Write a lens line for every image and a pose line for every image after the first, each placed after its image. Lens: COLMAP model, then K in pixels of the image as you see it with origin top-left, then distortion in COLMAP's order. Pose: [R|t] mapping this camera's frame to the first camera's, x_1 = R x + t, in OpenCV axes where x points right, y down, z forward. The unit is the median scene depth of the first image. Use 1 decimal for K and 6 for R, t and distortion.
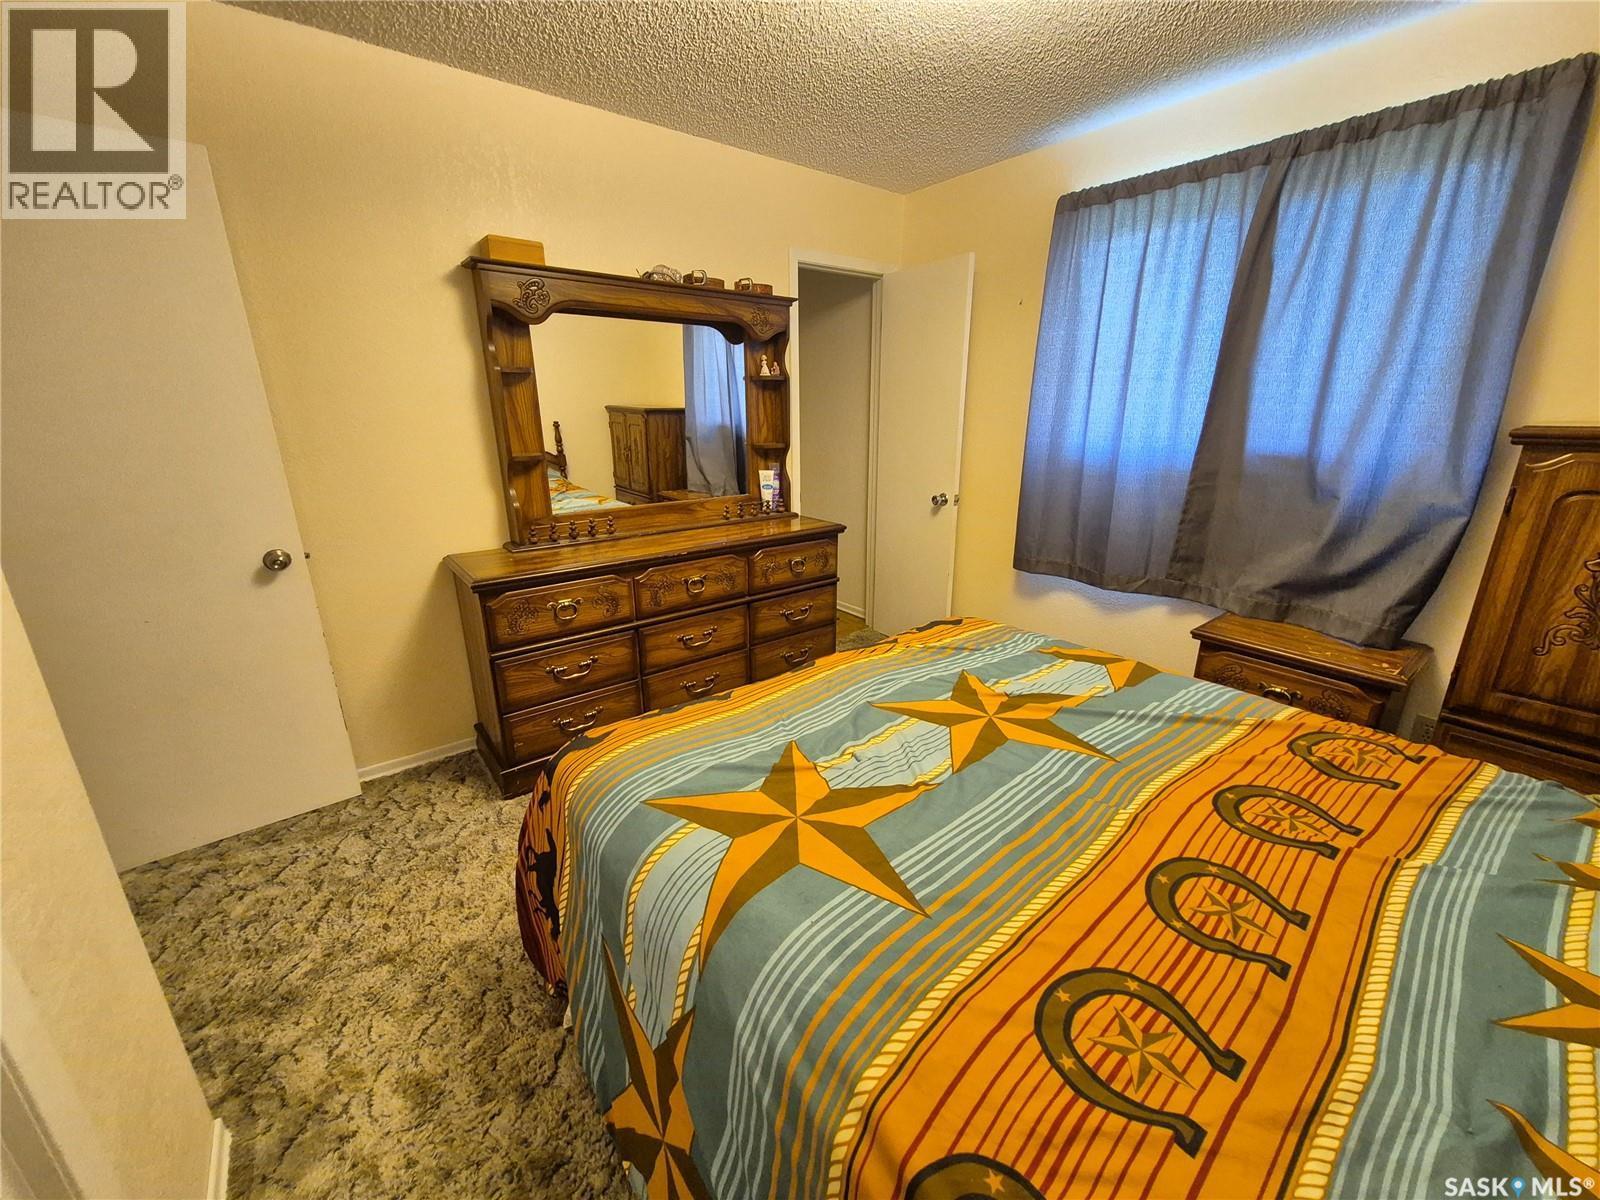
lens RADIAL K [[626.0, 0, 804.7], [0, 626.0, 596.5], [0, 0, 1]] dist [0.003475, 0.000087]
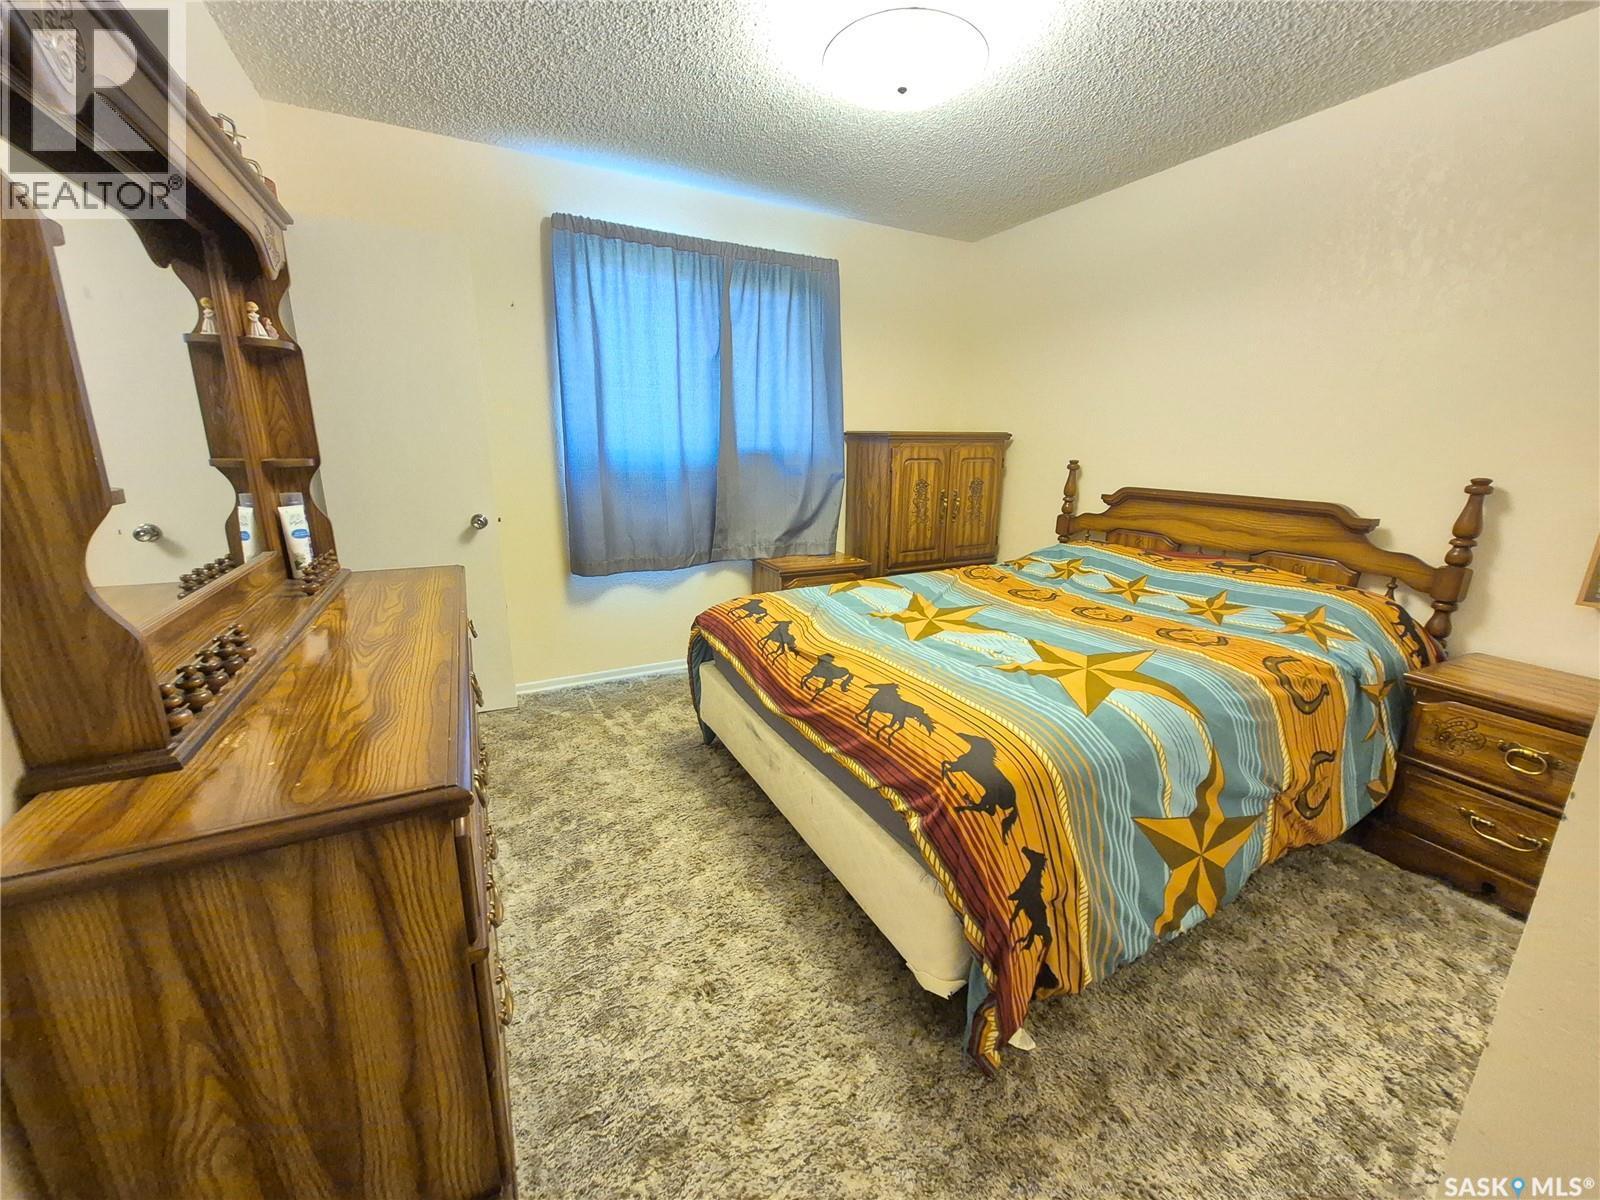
lens RADIAL K [[626.0, 0, 804.7], [0, 626.0, 596.5], [0, 0, 1]] dist [0.003475, 0.000087]
pose [[0.178492, -0.231508, 0.956318, -1.086290], [0.278599, 0.944043, 0.176538, -0.188380], [-0.943675, 0.234919, 0.233002, 0.882073]]
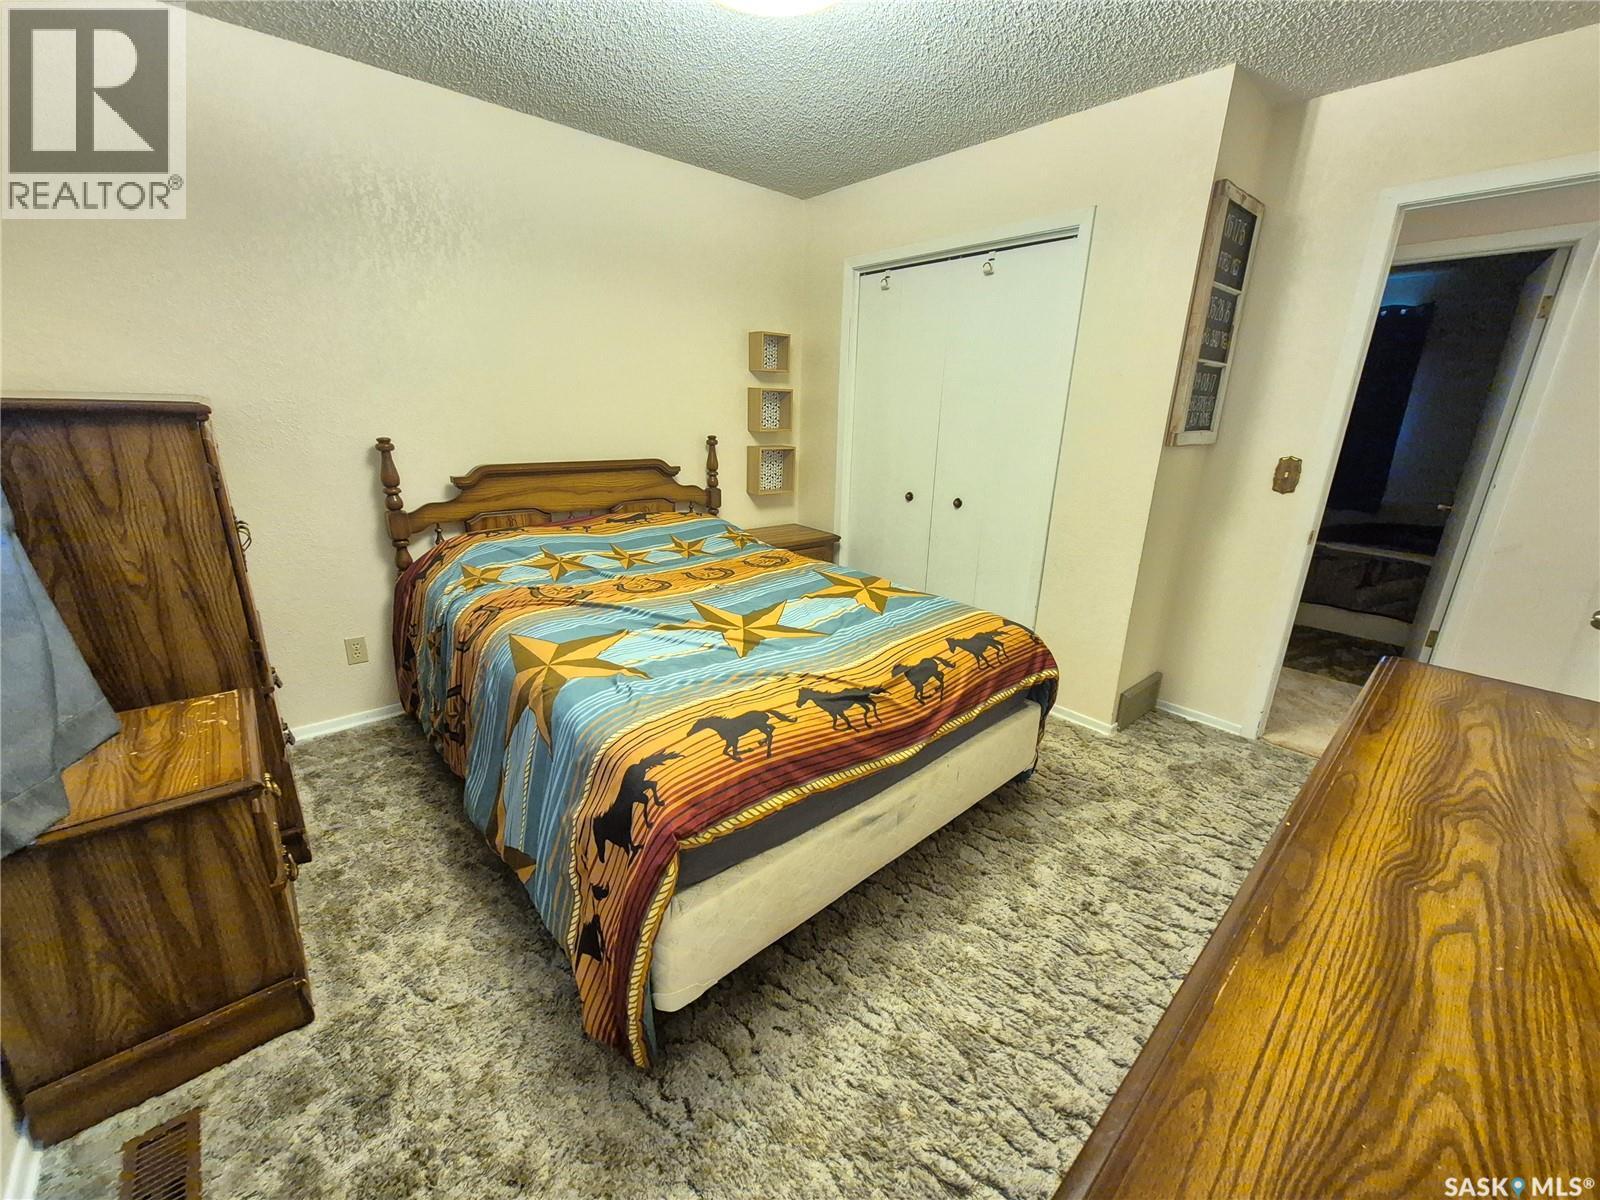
lens RADIAL K [[626.0, 0, 804.7], [0, 626.0, 596.5], [0, 0, 1]] dist [0.003475, 0.000087]
pose [[-0.997483, 0.000196, -0.070904, 0.249830], [-0.039825, 0.825808, 0.562544, -0.587770], [0.058663, 0.563952, -0.823722, 1.970332]]
